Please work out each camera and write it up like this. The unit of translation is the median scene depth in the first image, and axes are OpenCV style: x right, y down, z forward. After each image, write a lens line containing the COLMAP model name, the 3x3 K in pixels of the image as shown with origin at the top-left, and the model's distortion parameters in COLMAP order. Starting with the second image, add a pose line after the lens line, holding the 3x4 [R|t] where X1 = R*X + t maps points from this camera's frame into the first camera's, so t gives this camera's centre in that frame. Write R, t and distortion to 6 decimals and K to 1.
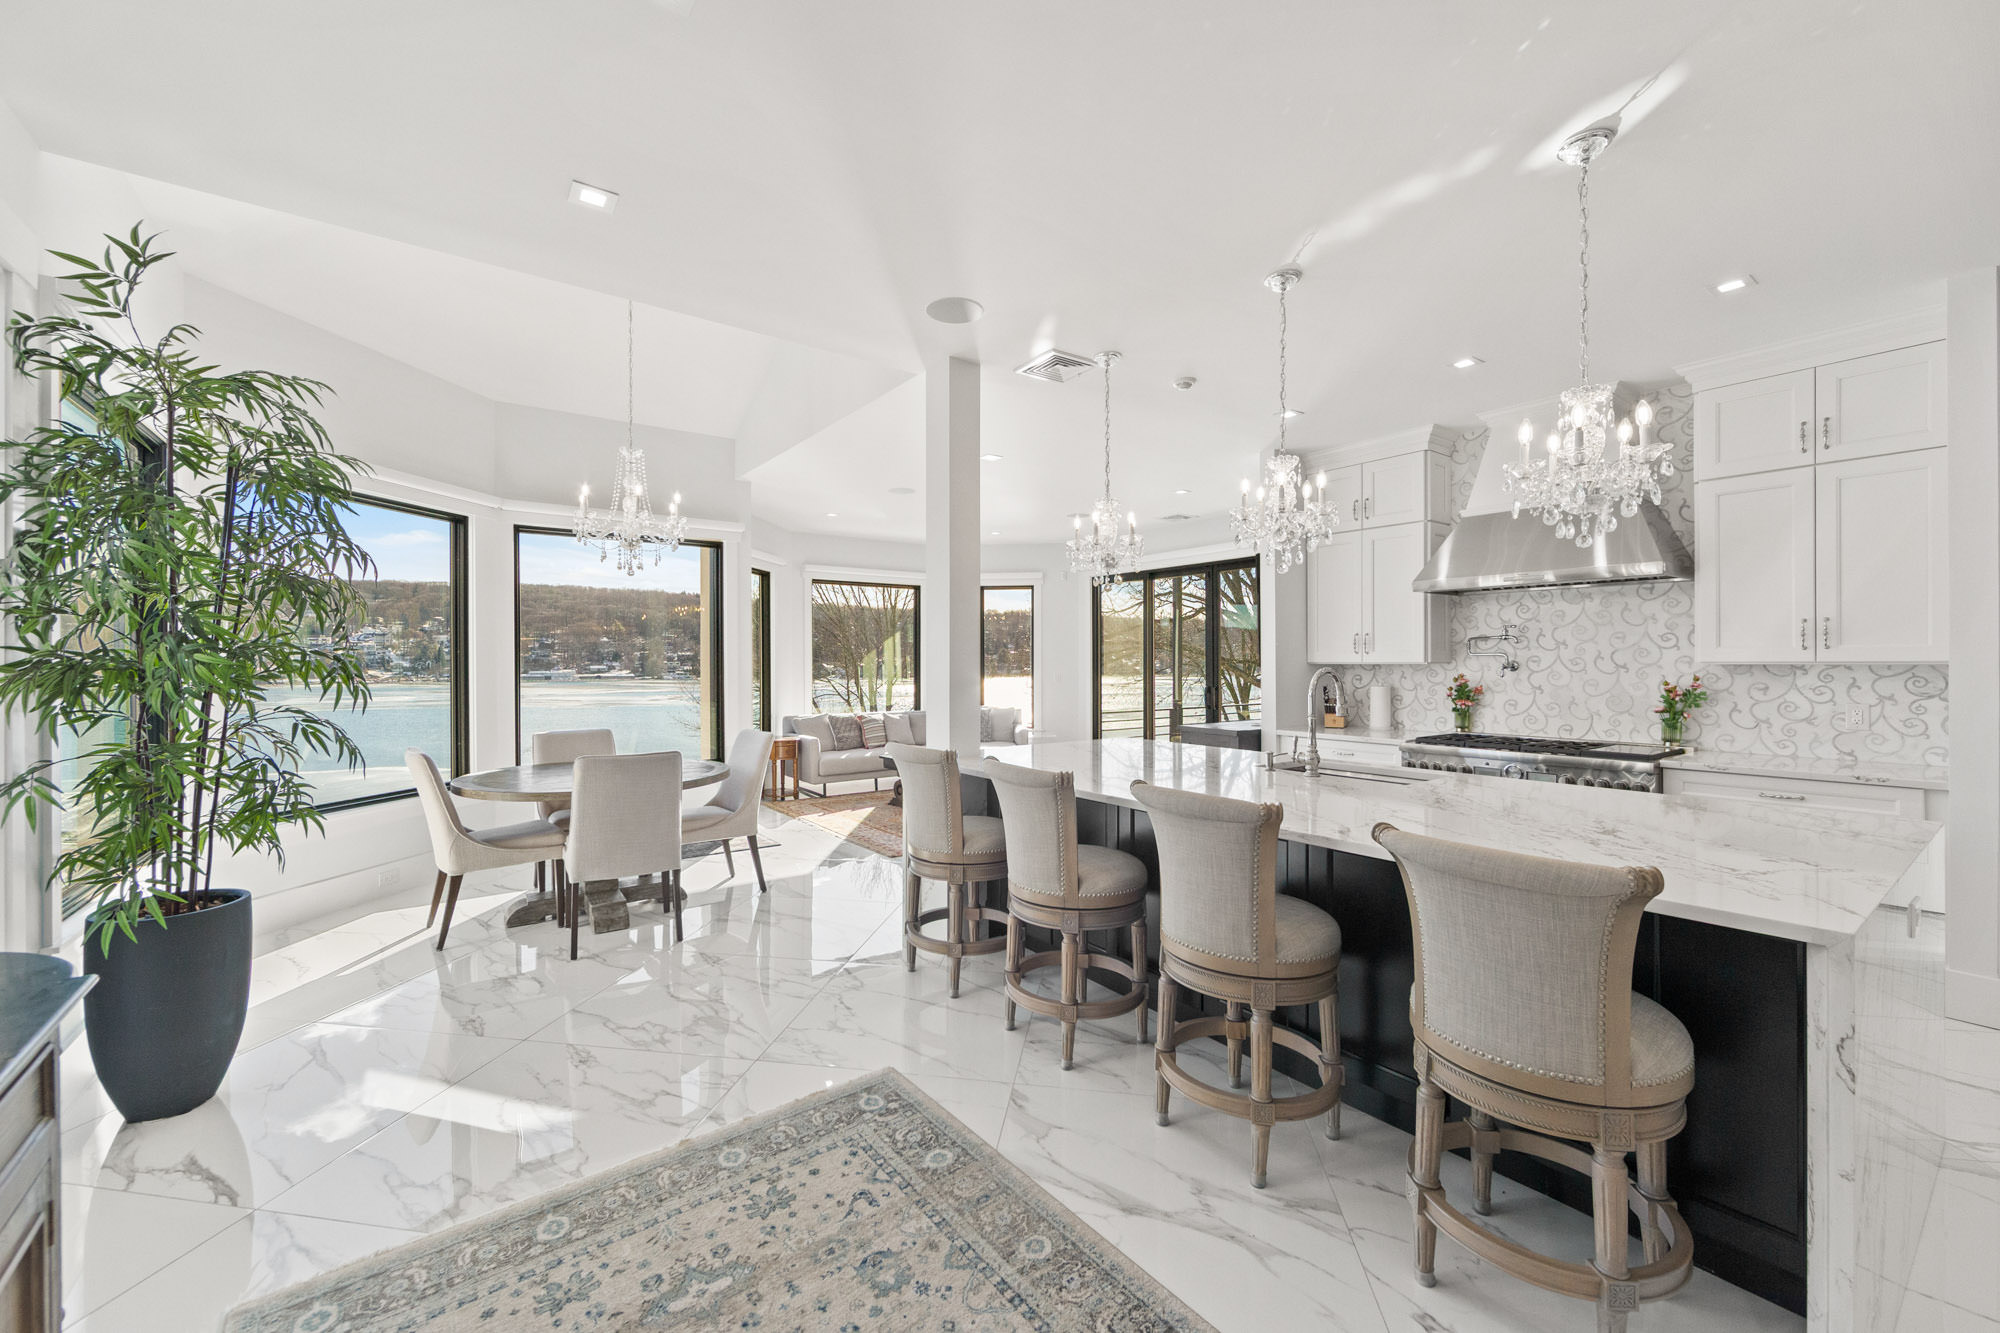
lens RADIAL K [[784.1, 0, 996.4], [0, 784.1, 663.2], [0, 0, 1]] dist [-0.001481, -0.000619]
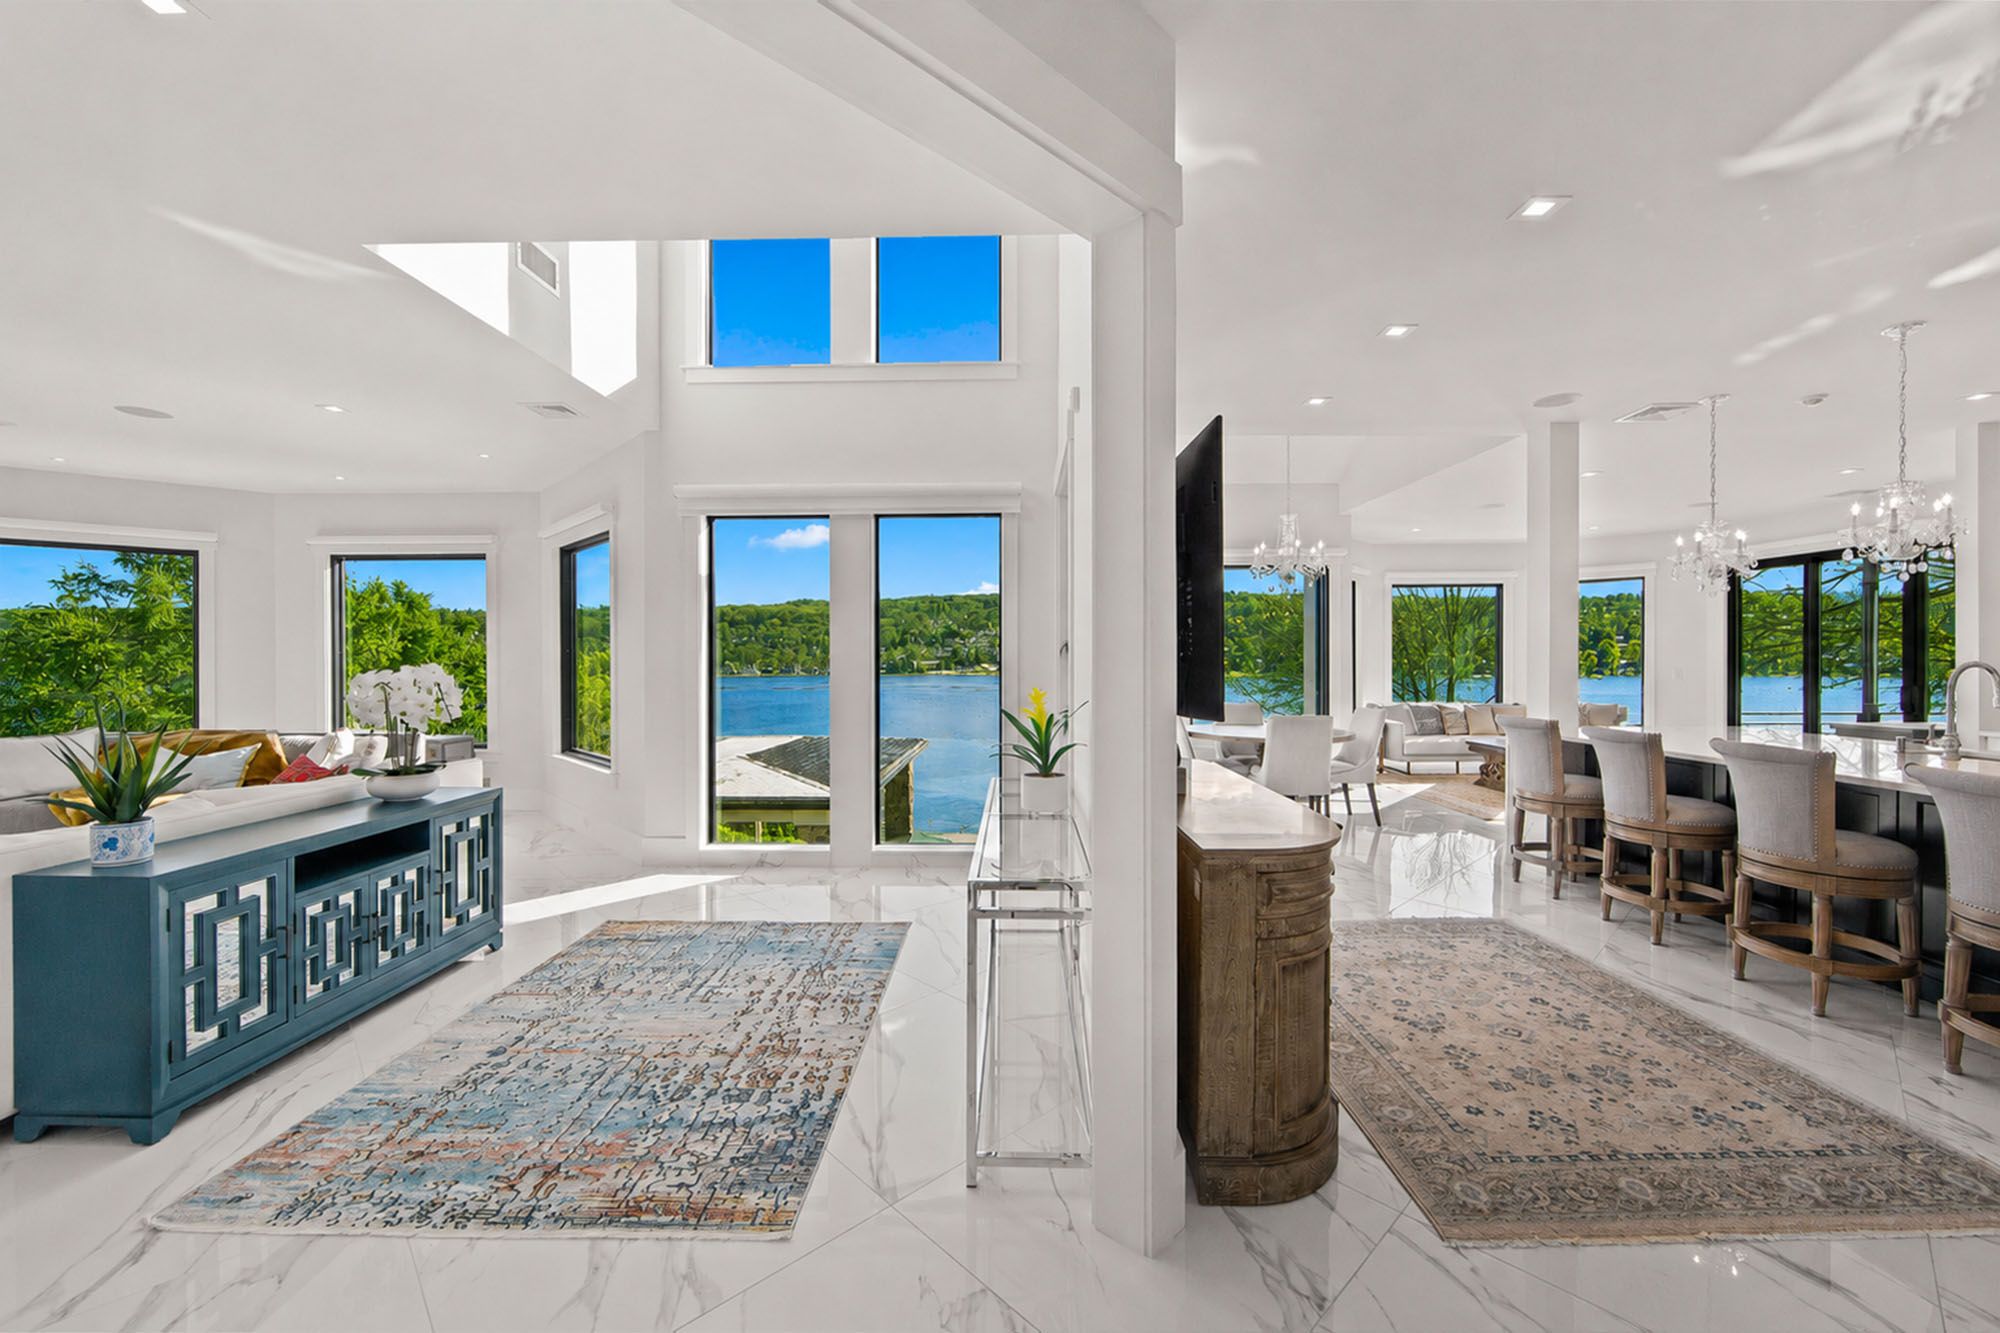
lens RADIAL K [[784.1, 0, 1000.8], [0, 784.1, 665.4], [0, 0, 1]] dist [-0.001481, -0.000619]
pose [[0.797525, 0.005604, -0.603260, -0.002204], [-0.000587, 0.999964, 0.008514, 0.002017], [0.603286, -0.006436, 0.797499, -0.666070]]
